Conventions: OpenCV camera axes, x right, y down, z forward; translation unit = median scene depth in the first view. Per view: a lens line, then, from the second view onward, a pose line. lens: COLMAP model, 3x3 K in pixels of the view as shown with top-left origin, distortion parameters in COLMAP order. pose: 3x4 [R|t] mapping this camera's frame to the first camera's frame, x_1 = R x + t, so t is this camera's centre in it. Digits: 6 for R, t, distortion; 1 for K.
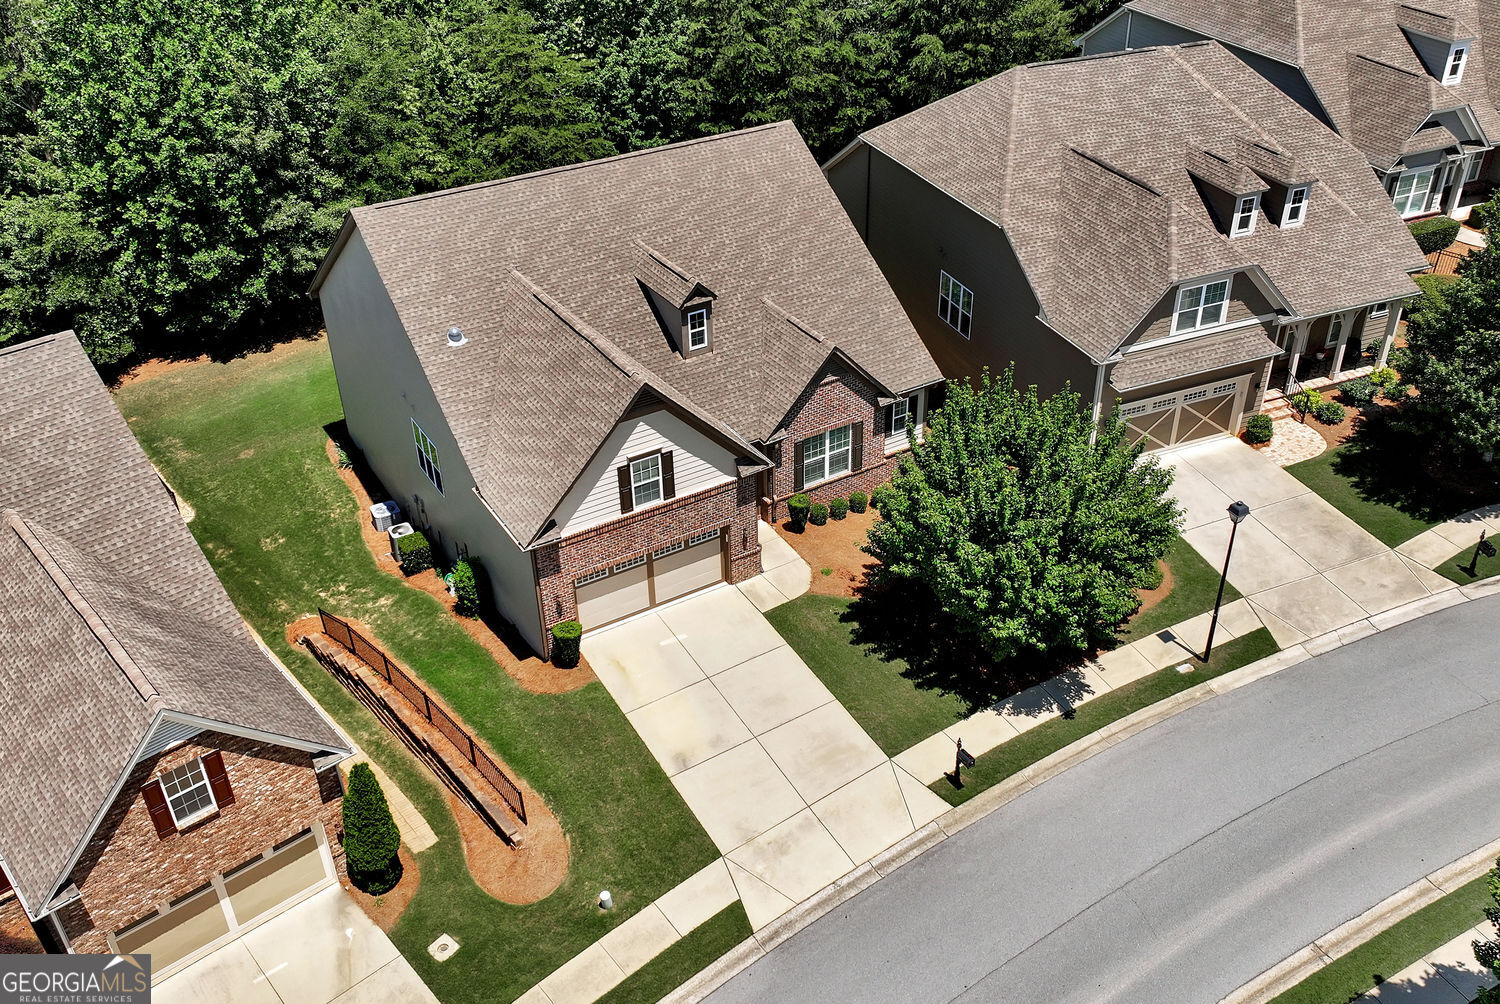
lens RADIAL K [[1335.4, 0, 764.1], [0, 1335.4, 515.5], [0, 0, 1]] dist [-0.000929, 0.003366]
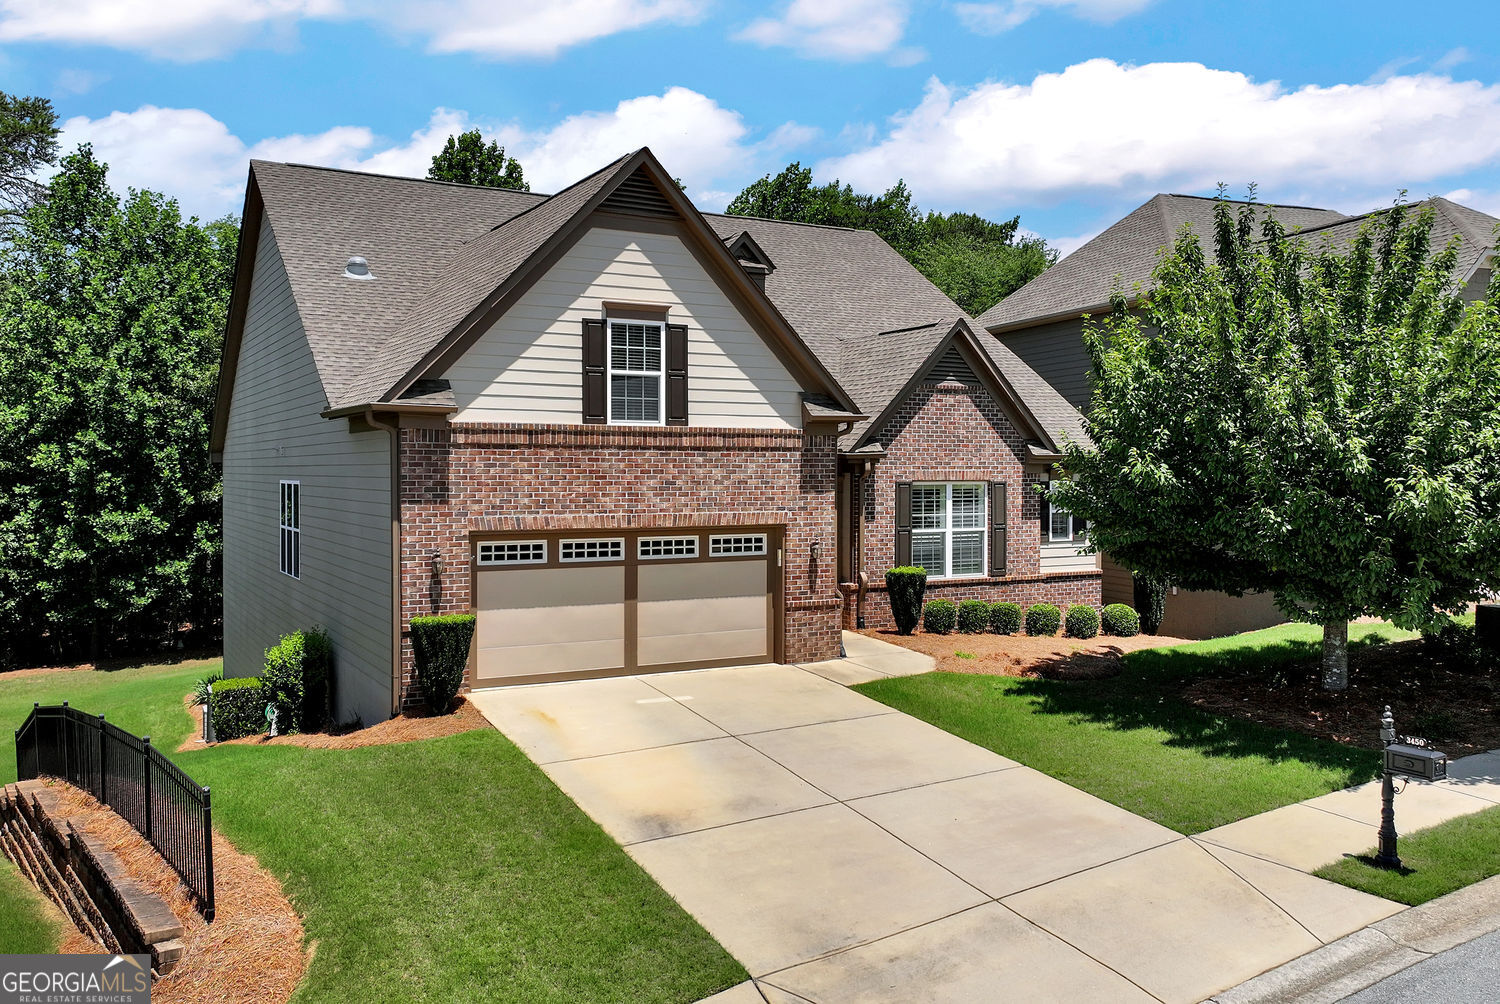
lens RADIAL K [[1251.5, 0, 758.5], [0, 1251.5, 495.5], [0, 0, 1]] dist [0.008380, -0.015767]
pose [[0.998978, 0.015068, -0.042618, -0.015873], [-0.035776, 0.839826, -0.541676, 0.277444], [0.027630, 0.542647, 0.839506, 0.584183]]
